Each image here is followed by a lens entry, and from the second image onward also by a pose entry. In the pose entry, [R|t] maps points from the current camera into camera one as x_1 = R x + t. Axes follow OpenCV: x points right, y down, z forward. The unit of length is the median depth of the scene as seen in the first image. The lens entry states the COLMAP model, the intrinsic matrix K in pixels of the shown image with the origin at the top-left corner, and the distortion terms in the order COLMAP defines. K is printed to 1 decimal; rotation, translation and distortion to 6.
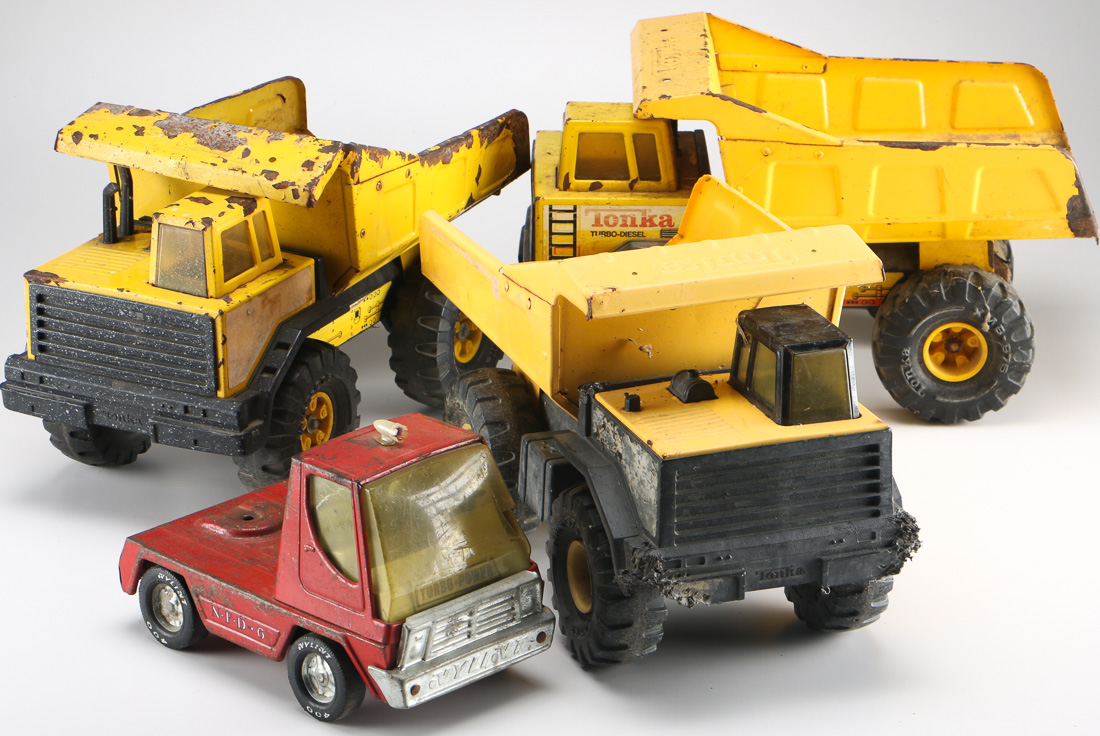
lens RADIAL K [[3862.9, 0, 551.8], [0, 3862.9, 370.0], [0, 0, 1]] dist [0.739075, 0.000000]
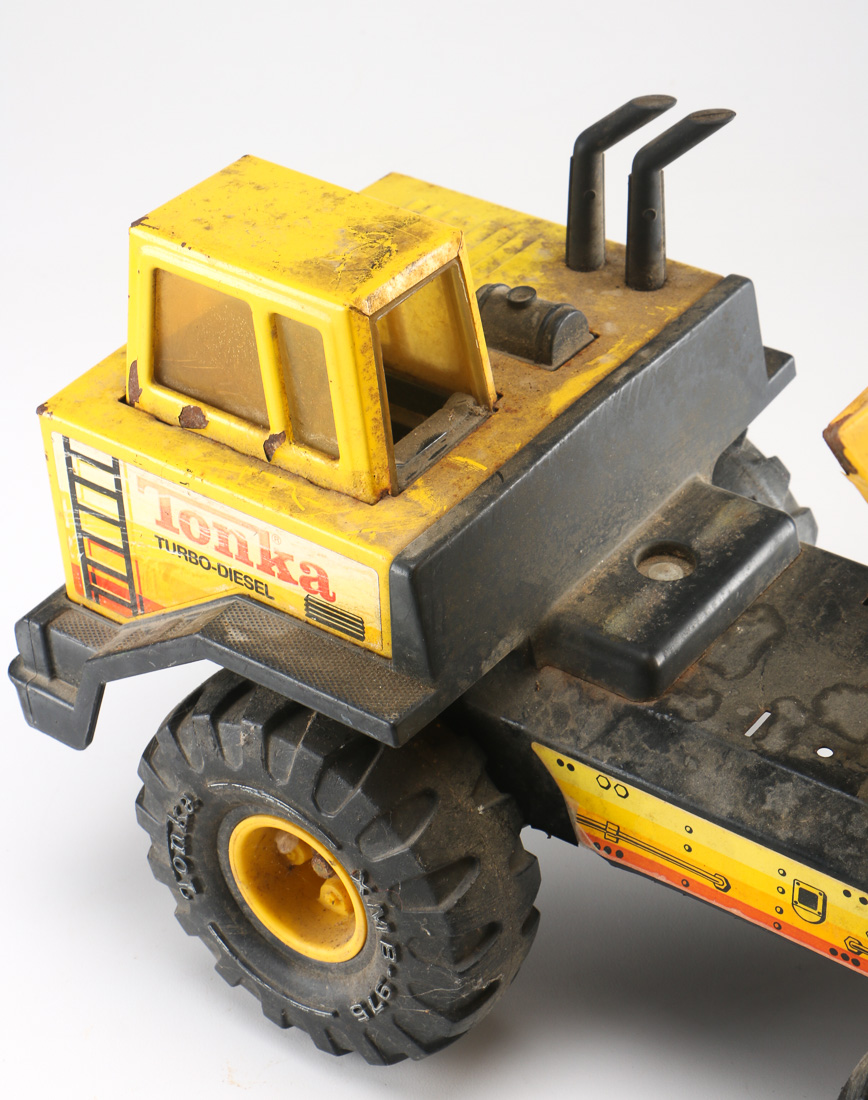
lens RADIAL K [[2303.5, 0, 433.1], [0, 2303.5, 545.2], [0, 0, 1]] dist [-0.017537, 0.000000]
pose [[0.801853, 0.329942, -0.498166, 0.138724], [-0.177884, 0.927734, 0.328126, -0.110417], [0.570428, -0.174493, 0.802598, 0.843693]]
